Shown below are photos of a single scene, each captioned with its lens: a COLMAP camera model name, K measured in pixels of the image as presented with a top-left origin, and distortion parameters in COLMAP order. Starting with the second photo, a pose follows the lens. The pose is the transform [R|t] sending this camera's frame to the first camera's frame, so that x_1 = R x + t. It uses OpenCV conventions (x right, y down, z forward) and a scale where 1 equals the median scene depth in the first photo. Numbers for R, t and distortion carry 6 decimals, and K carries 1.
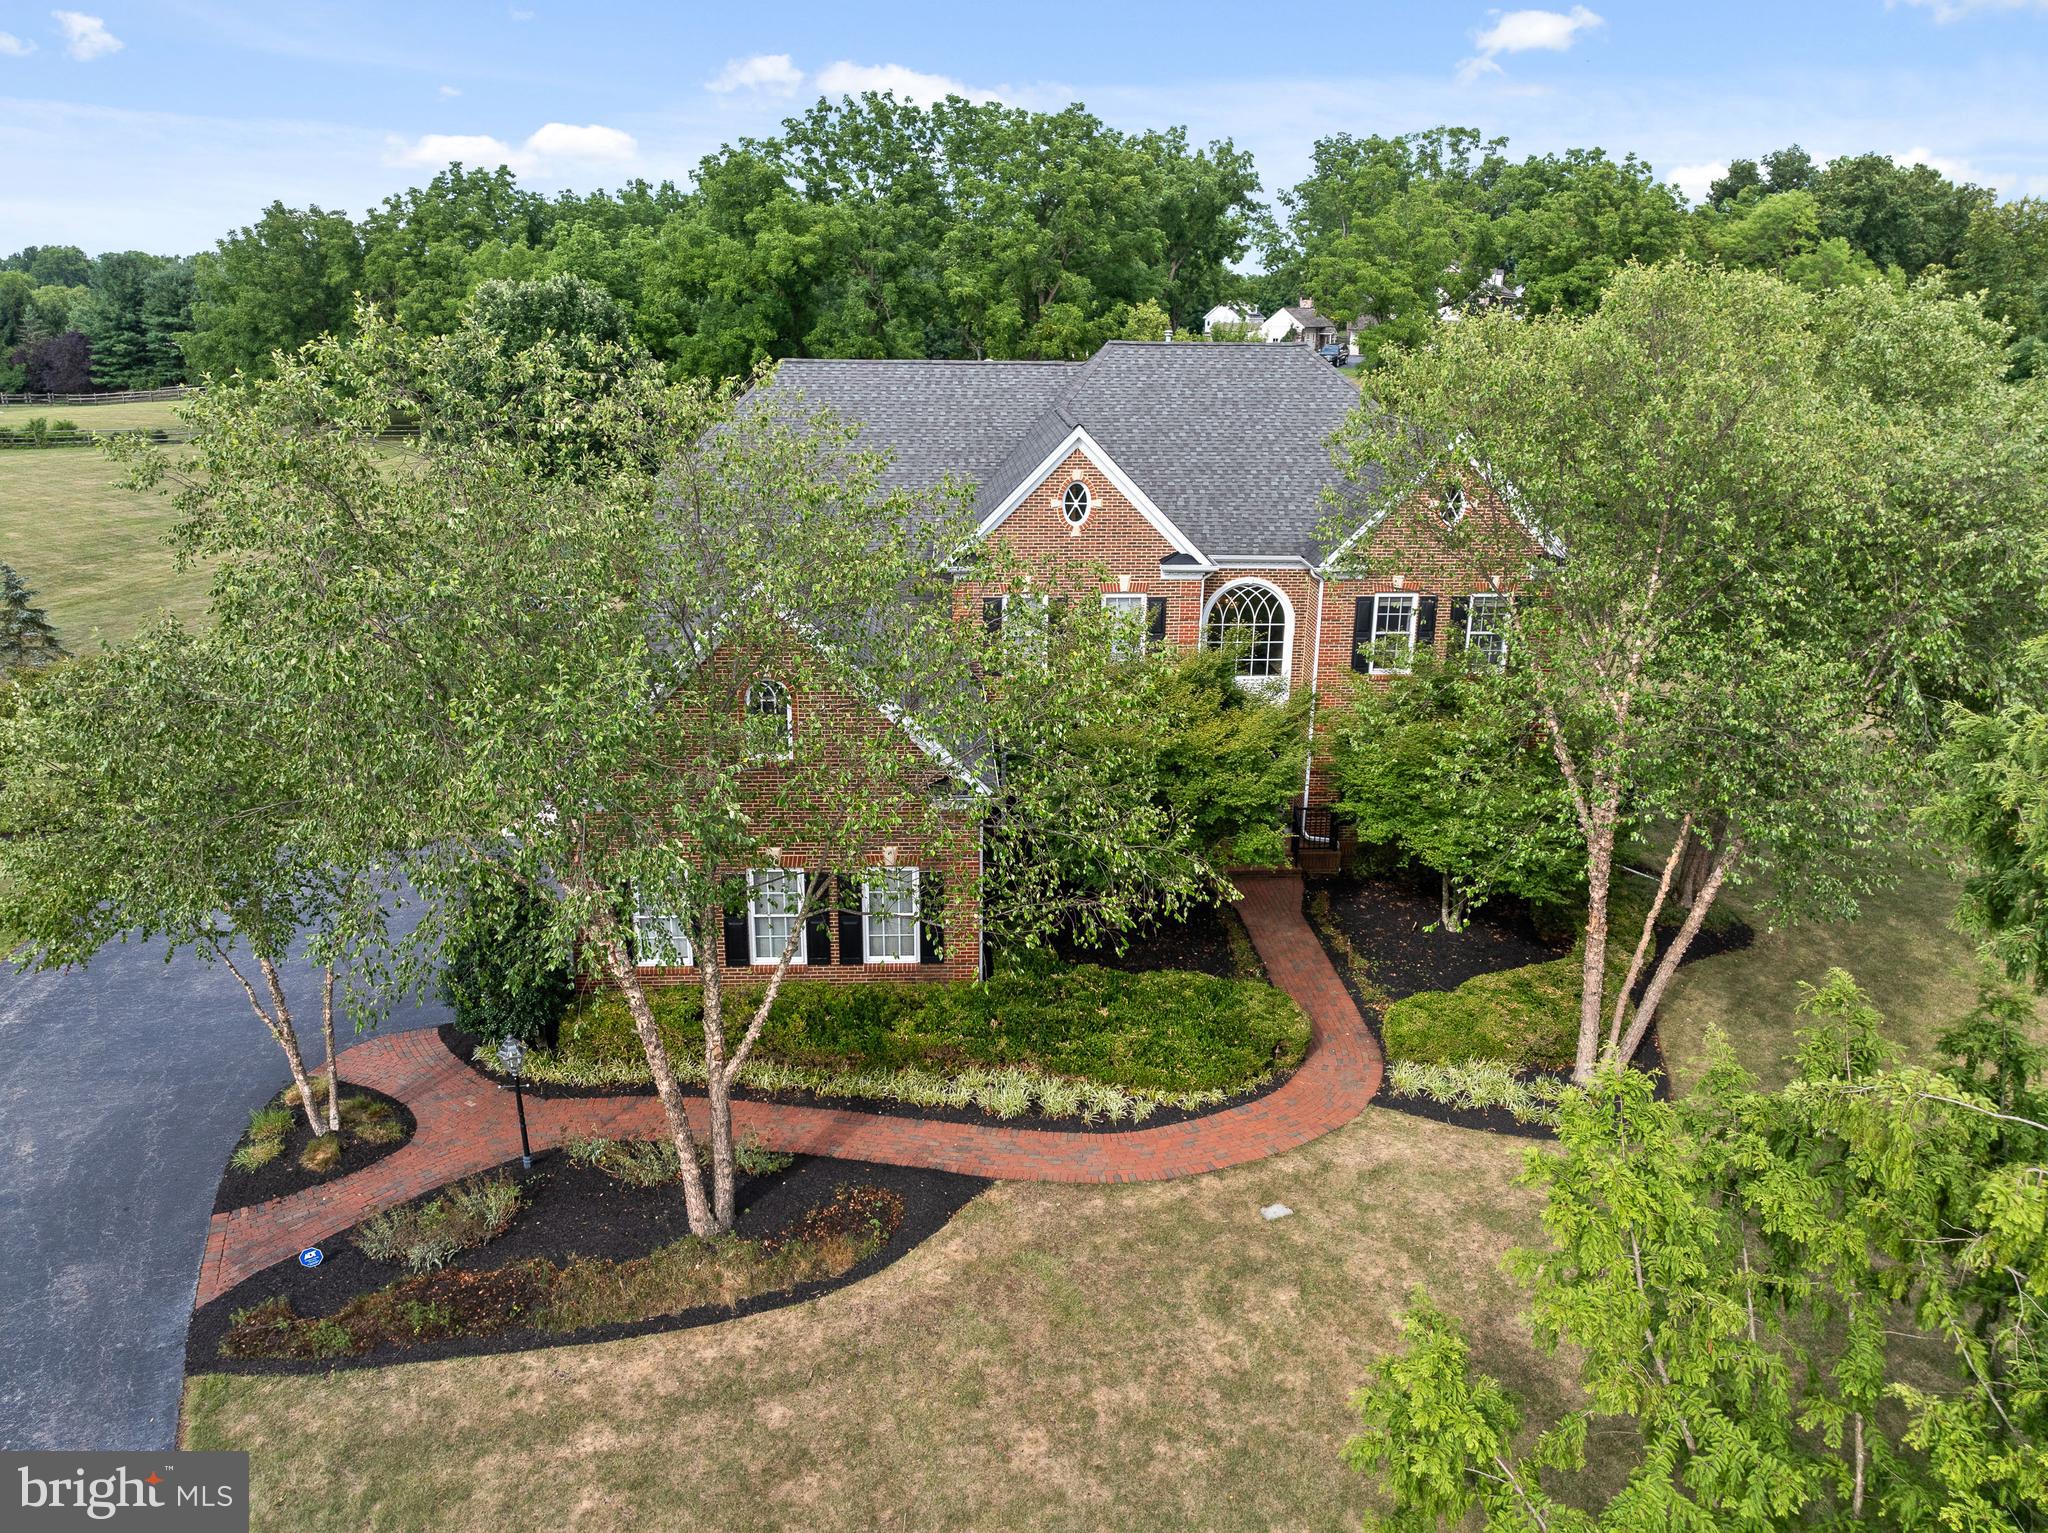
lens RADIAL K [[1414.7, 0, 1024.0], [0, 1414.7, 766.5], [0, 0, 1]] dist [-0.044941, 0.001468]
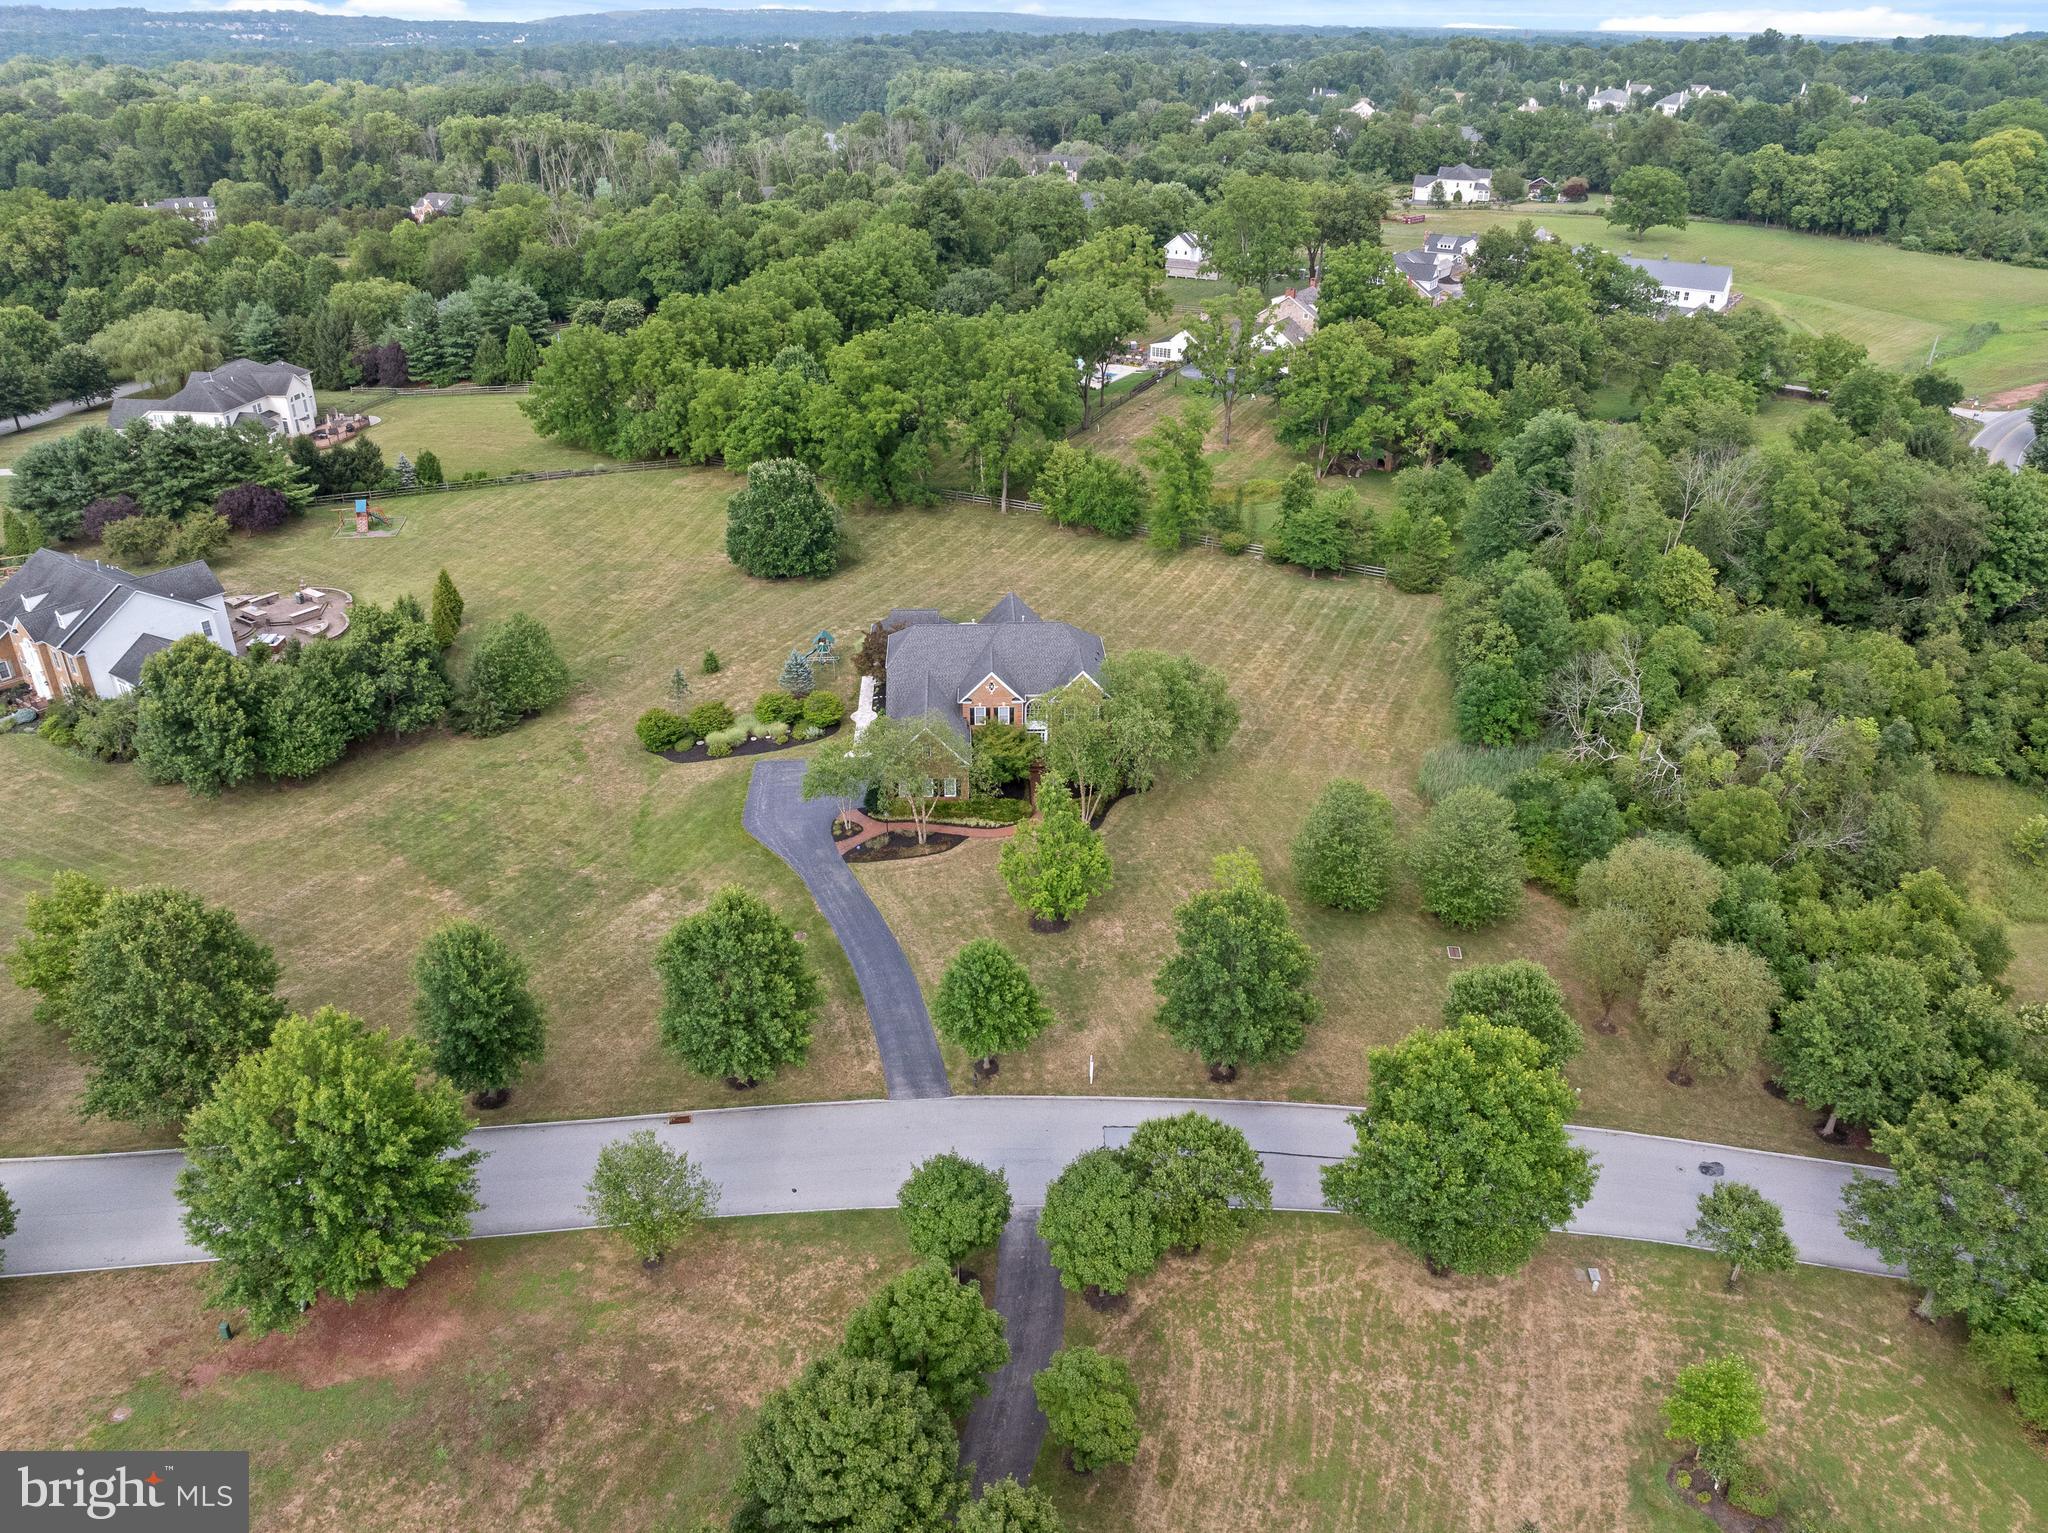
lens RADIAL K [[1414.7, 0, 1024.0], [0, 1414.7, 766.5], [0, 0, 1]] dist [-0.044941, 0.001468]
pose [[0.999902, 0.007730, -0.011714, 0.247031], [-0.005540, 0.984263, 0.176624, -0.934693], [0.012895, -0.176542, 0.984209, -4.285758]]
